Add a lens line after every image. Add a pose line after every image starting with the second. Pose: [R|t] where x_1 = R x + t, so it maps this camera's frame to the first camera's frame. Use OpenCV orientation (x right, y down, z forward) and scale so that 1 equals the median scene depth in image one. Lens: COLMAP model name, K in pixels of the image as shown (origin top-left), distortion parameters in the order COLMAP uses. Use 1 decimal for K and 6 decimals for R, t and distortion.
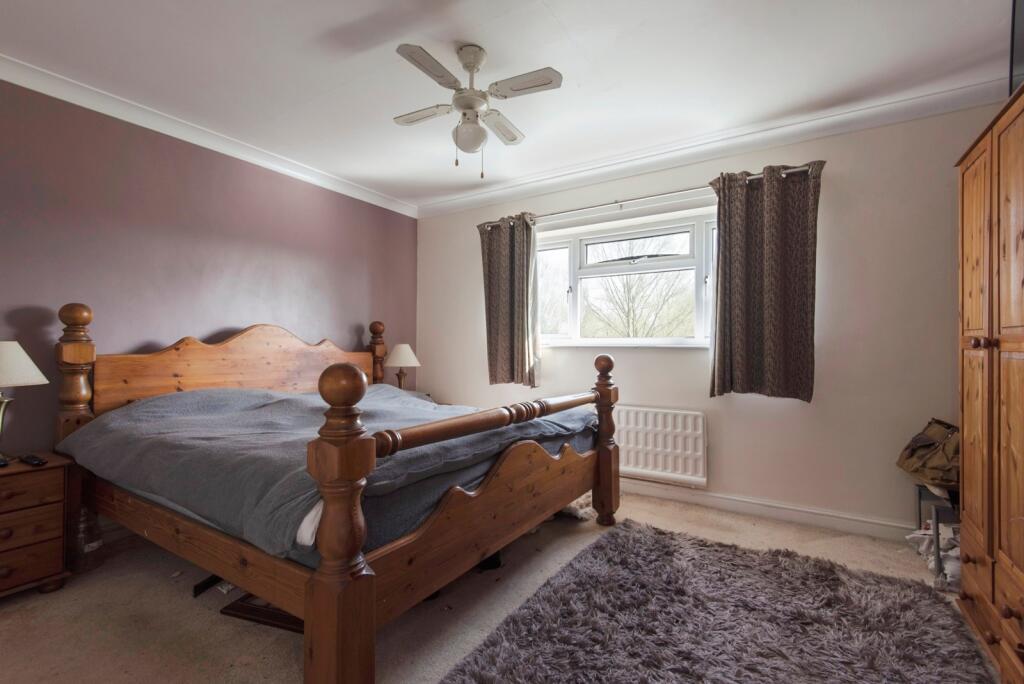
lens RADIAL K [[454.3, 0, 512.0], [0, 454.3, 342.0], [0, 0, 1]] dist [-0.001161, -0.000205]
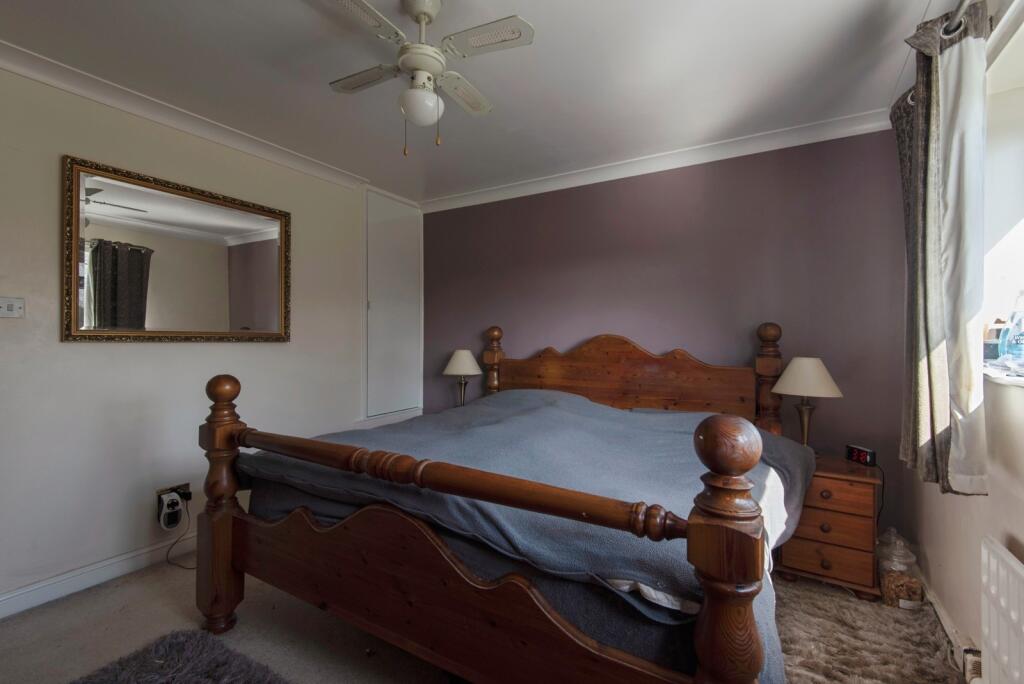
lens RADIAL K [[454.3, 0, 512.0], [0, 454.3, 342.0], [0, 0, 1]] dist [-0.001161, -0.000205]
pose [[0.012329, -0.006303, -0.999904, 0.446804], [-0.009512, 0.999934, -0.006420, -0.014154], [0.999879, 0.009590, 0.012268, 0.721993]]
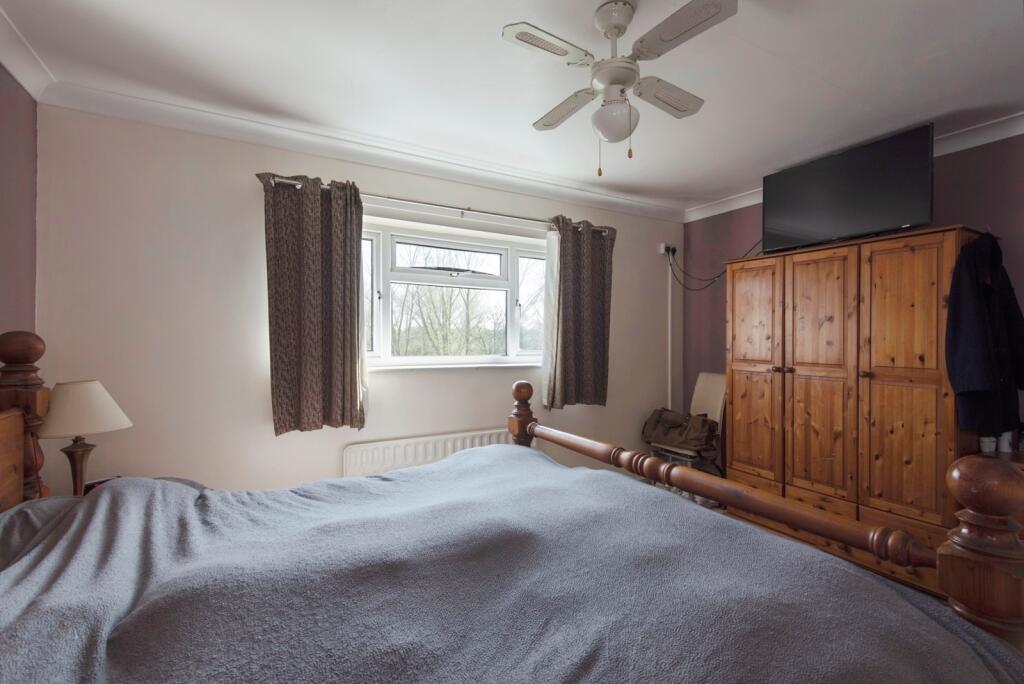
lens RADIAL K [[454.3, 0, 512.0], [0, 454.3, 342.0], [0, 0, 1]] dist [-0.001161, -0.000205]
pose [[0.464230, -0.004841, 0.885702, -0.533241], [-0.012905, 0.999842, 0.012229, -0.054737], [-0.885621, -0.017107, 0.464094, 0.496882]]
